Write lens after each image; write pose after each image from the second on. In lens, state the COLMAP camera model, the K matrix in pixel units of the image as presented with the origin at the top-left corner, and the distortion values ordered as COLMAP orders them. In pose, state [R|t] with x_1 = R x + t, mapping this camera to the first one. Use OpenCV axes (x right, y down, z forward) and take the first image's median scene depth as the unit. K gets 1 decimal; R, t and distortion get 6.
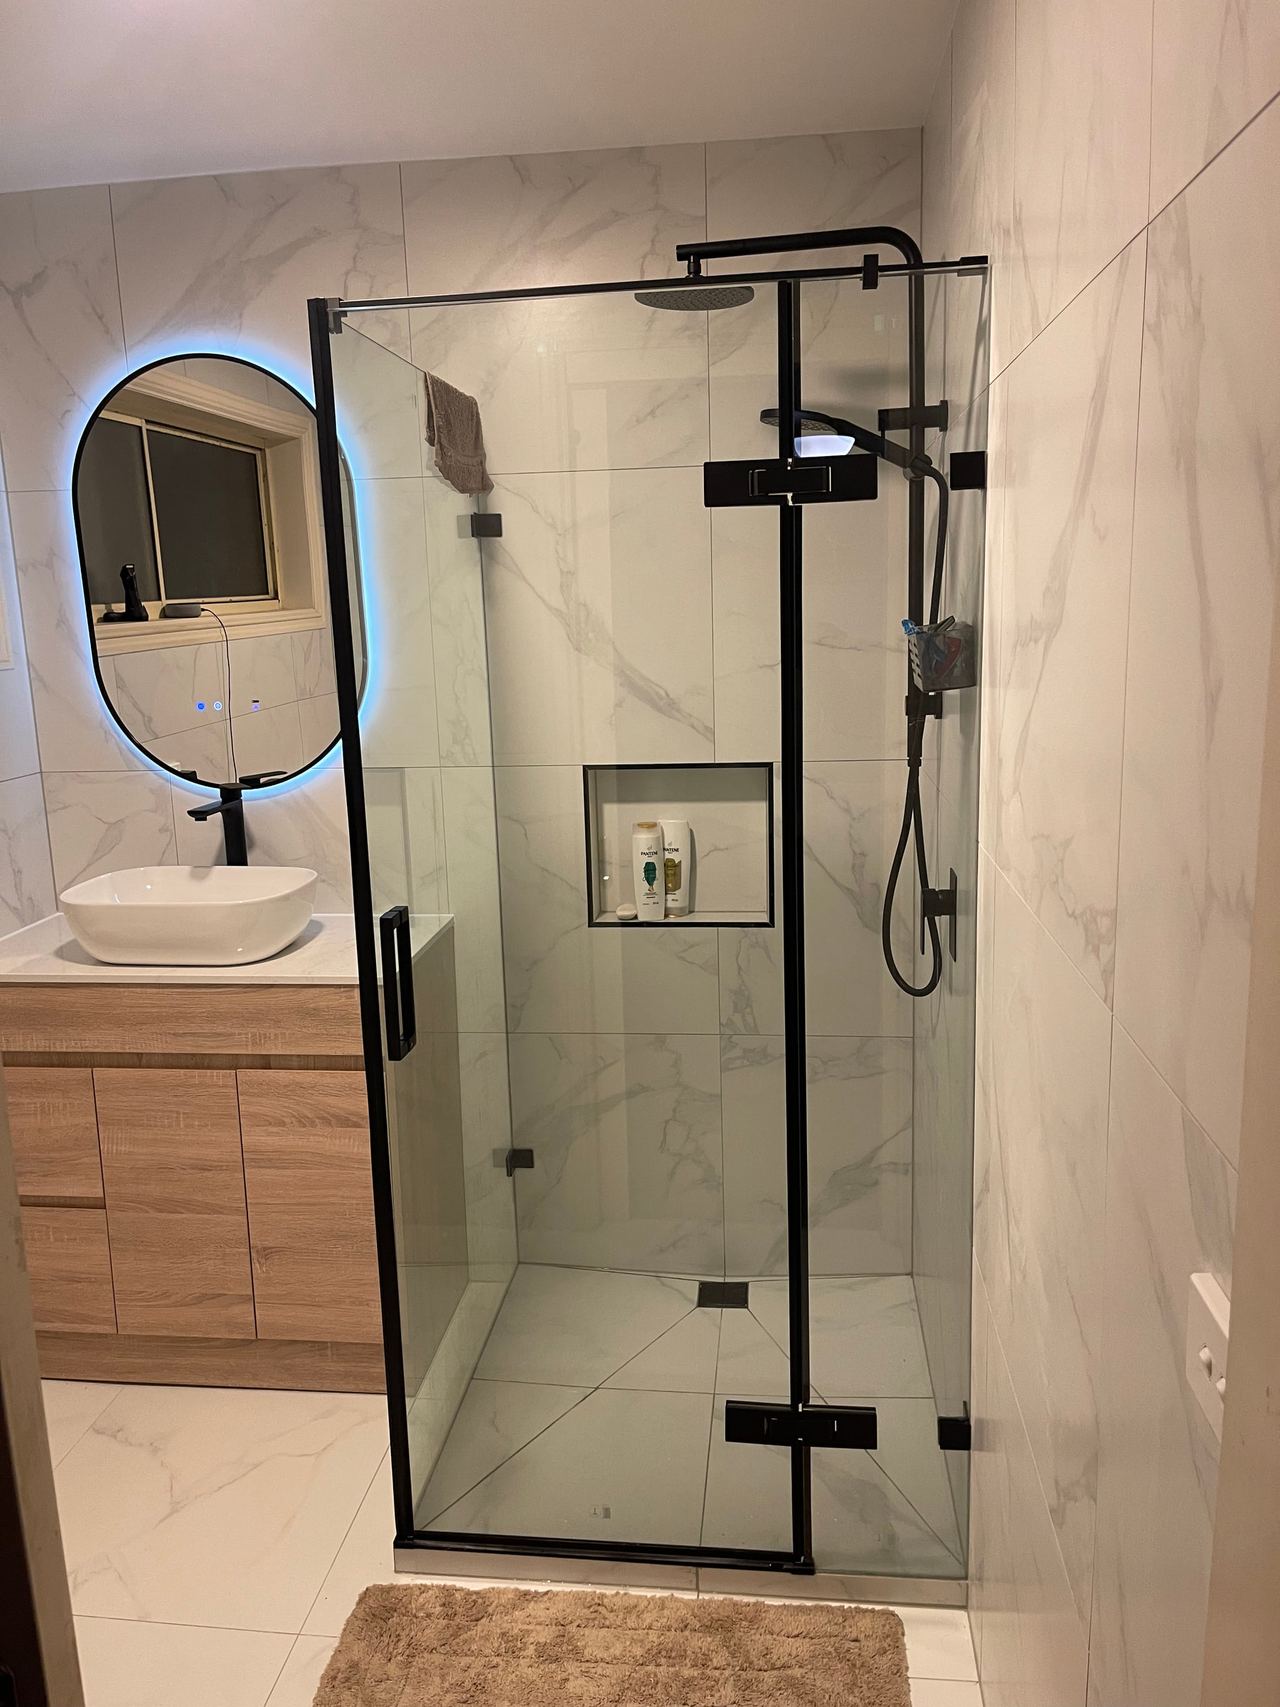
lens RADIAL K [[1282.1, 0, 648.2], [0, 1282.1, 852.4], [0, 0, 1]] dist [0.096641, -0.130684]
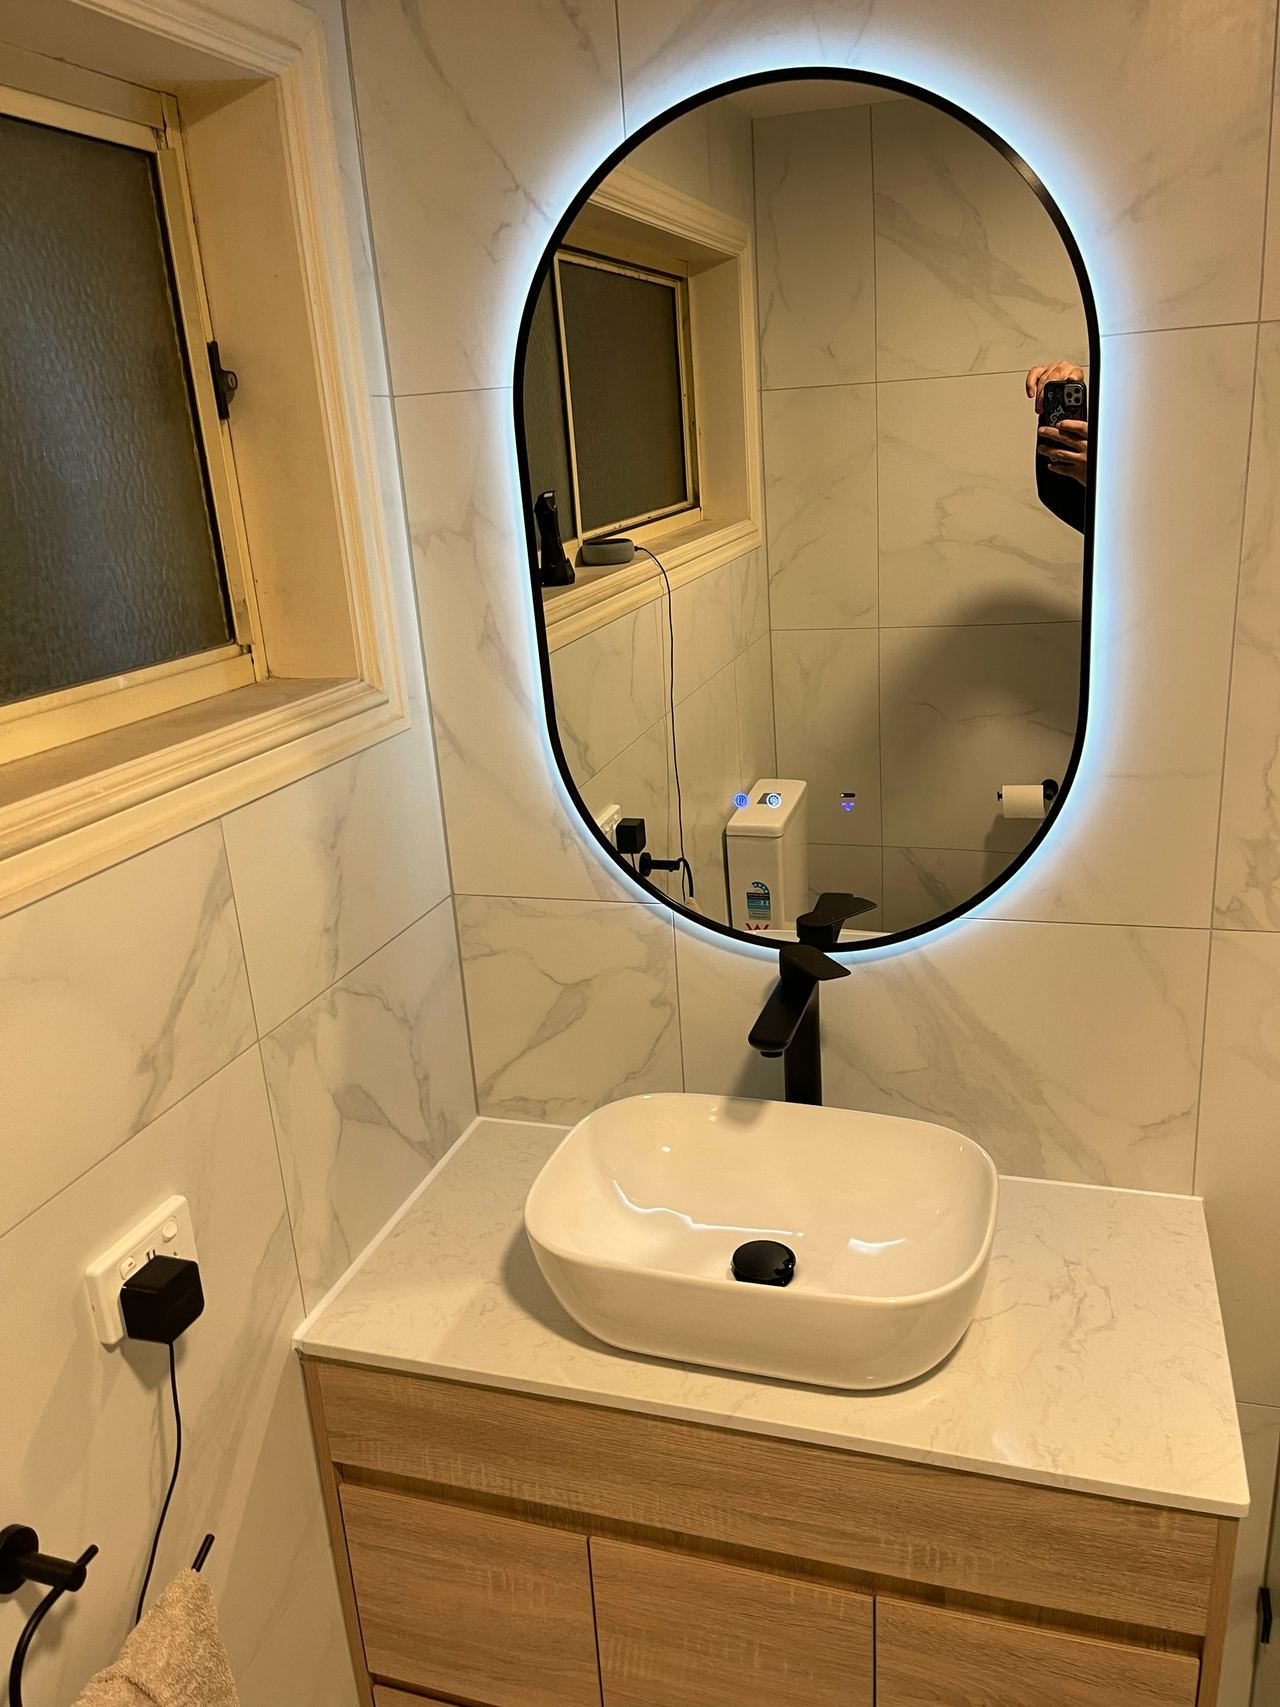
lens RADIAL K [[1282.1, 0, 648.2], [0, 1282.1, 852.4], [0, 0, 1]] dist [0.096641, -0.130684]
pose [[0.980510, 0.023472, -0.195062, -0.281523], [0.000920, 0.992279, 0.124026, -0.157211], [0.196467, -0.121788, 0.972918, 0.482863]]
